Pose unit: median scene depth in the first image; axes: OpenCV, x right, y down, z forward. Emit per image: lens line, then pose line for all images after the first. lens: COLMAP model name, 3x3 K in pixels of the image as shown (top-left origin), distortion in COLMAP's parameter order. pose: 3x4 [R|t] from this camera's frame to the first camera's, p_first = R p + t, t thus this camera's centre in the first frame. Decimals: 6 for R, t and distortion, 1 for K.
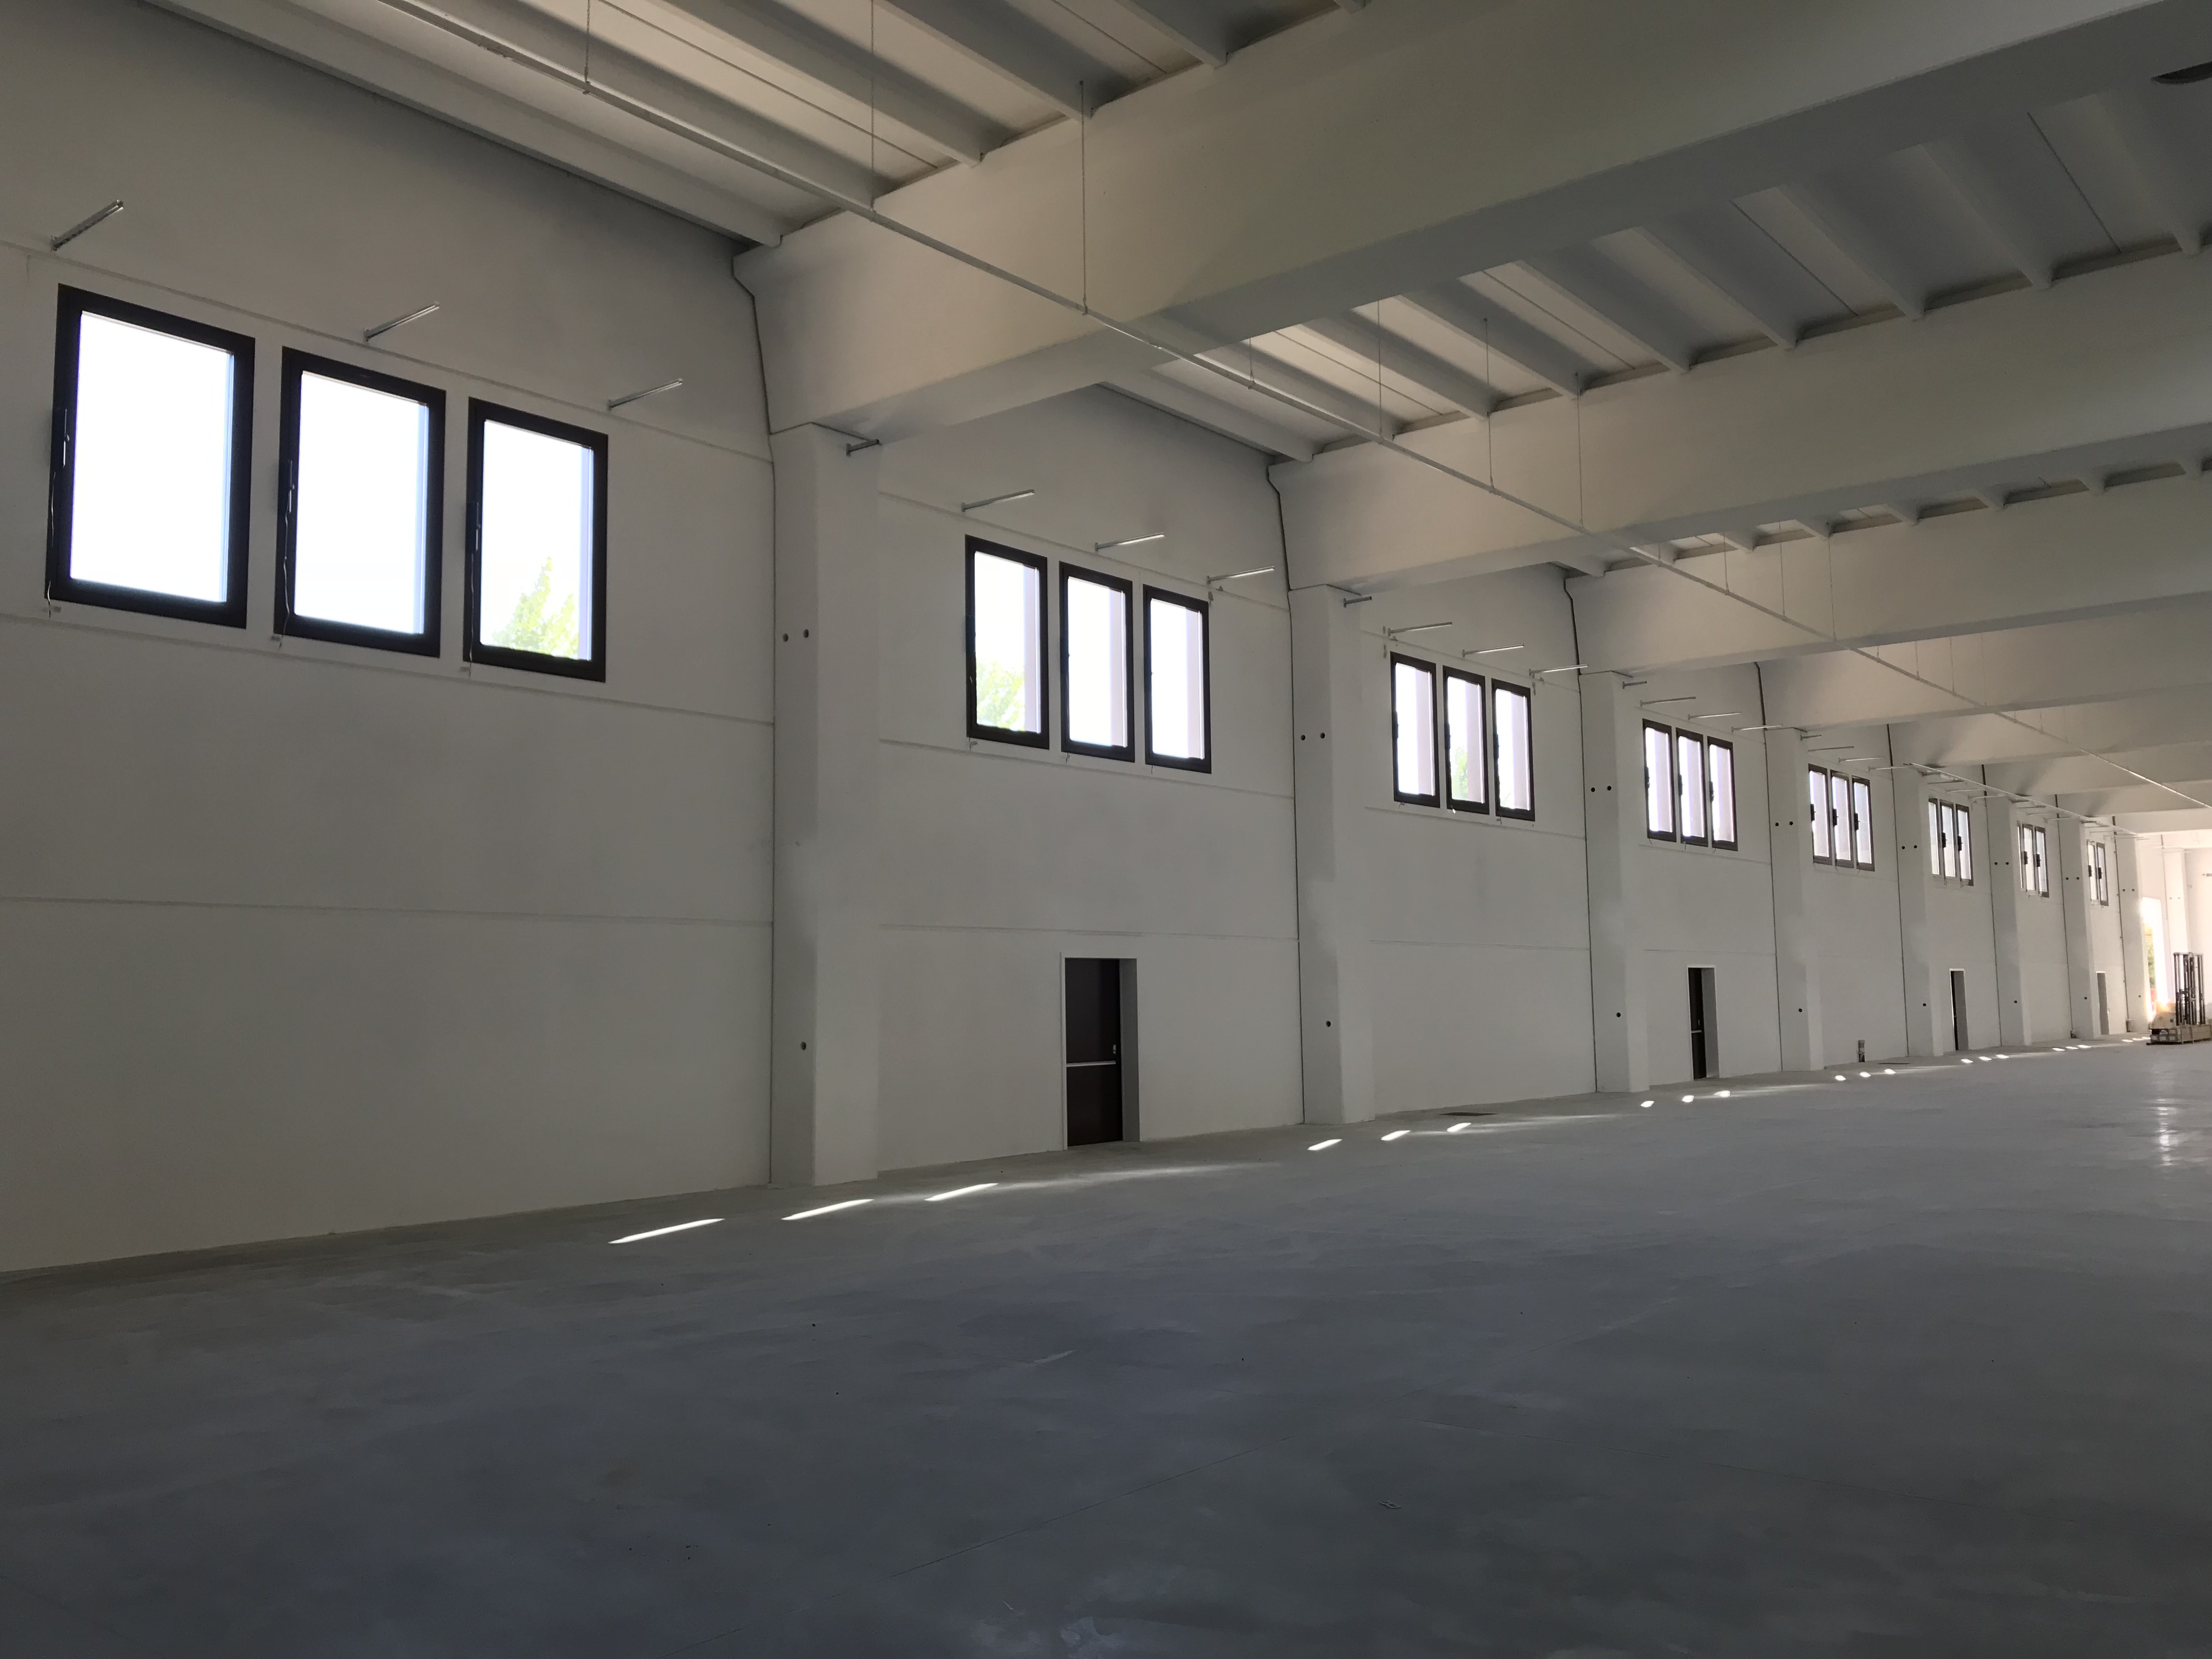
lens RADIAL K [[1862.0, 0, 1036.9], [0, 1862.0, 818.5], [0, 0, 1]] dist [0.191236, -0.451407]
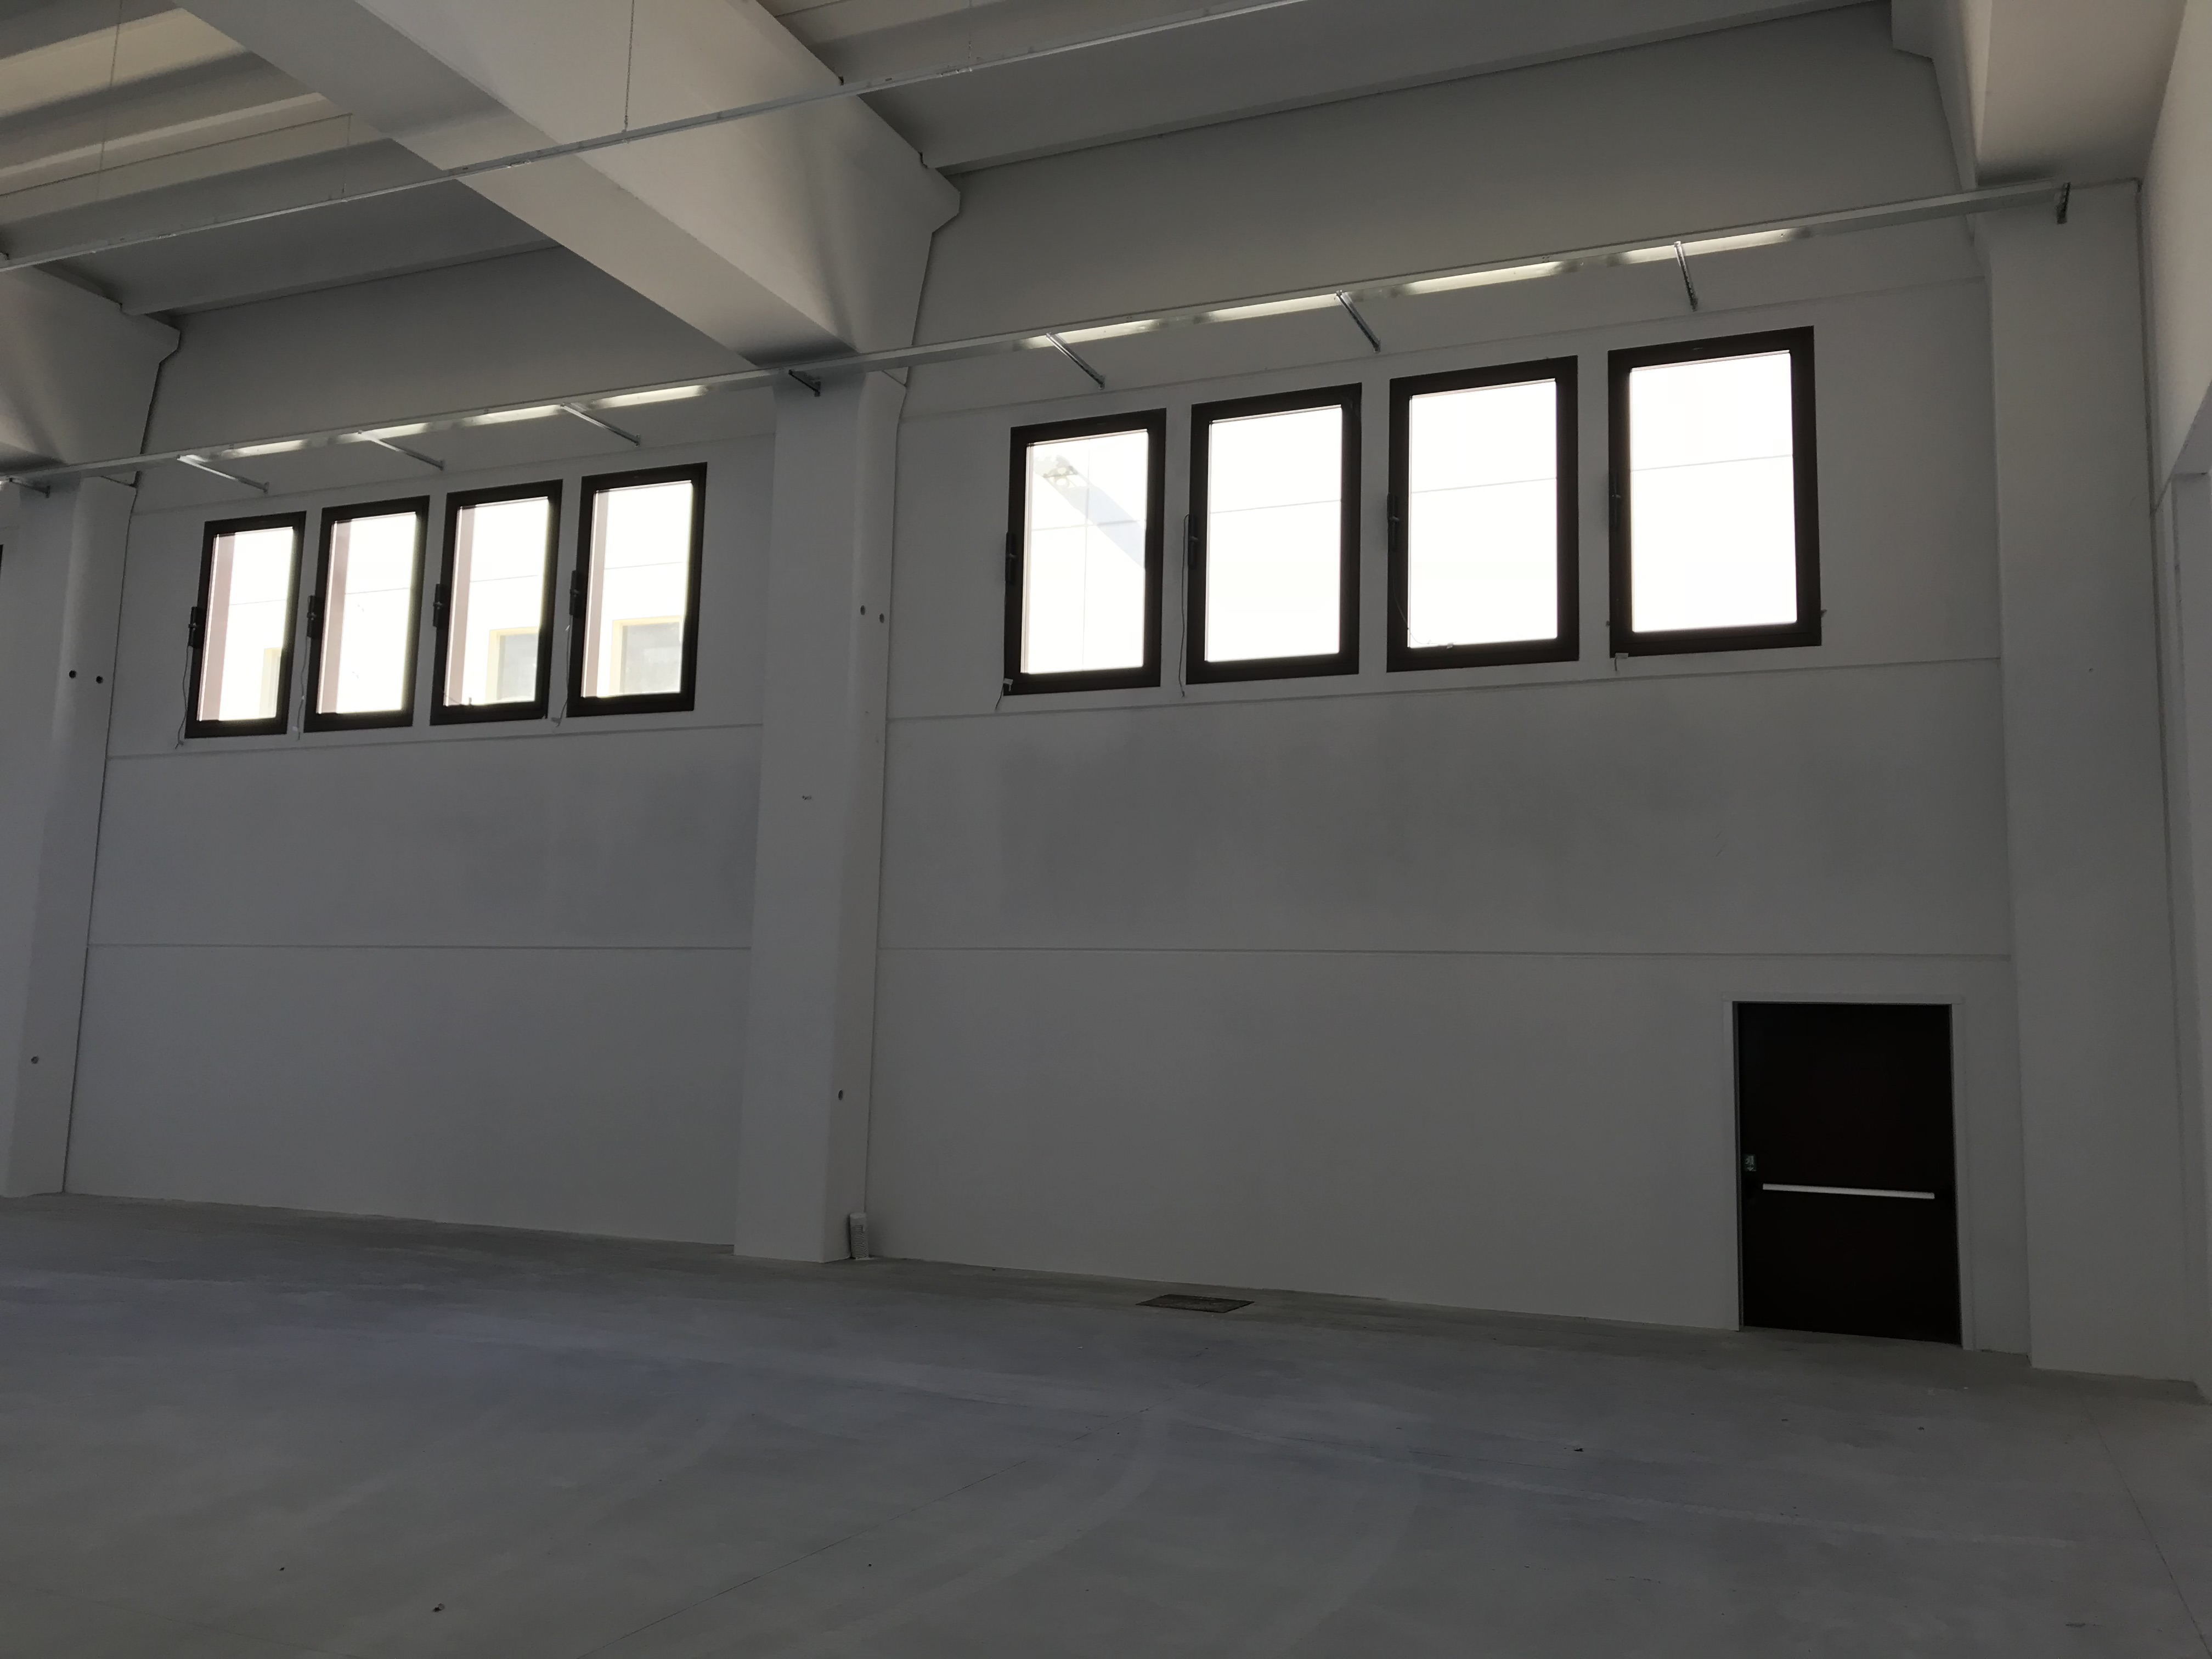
lens RADIAL K [[1862.0, 0, 1036.9], [0, 1862.0, 818.5], [0, 0, 1]] dist [0.191236, -0.451407]
pose [[0.272229, -0.098880, -0.957139, 0.542626], [0.061094, 0.994475, -0.085361, 0.056758], [0.960291, -0.035238, 0.276766, 0.644833]]
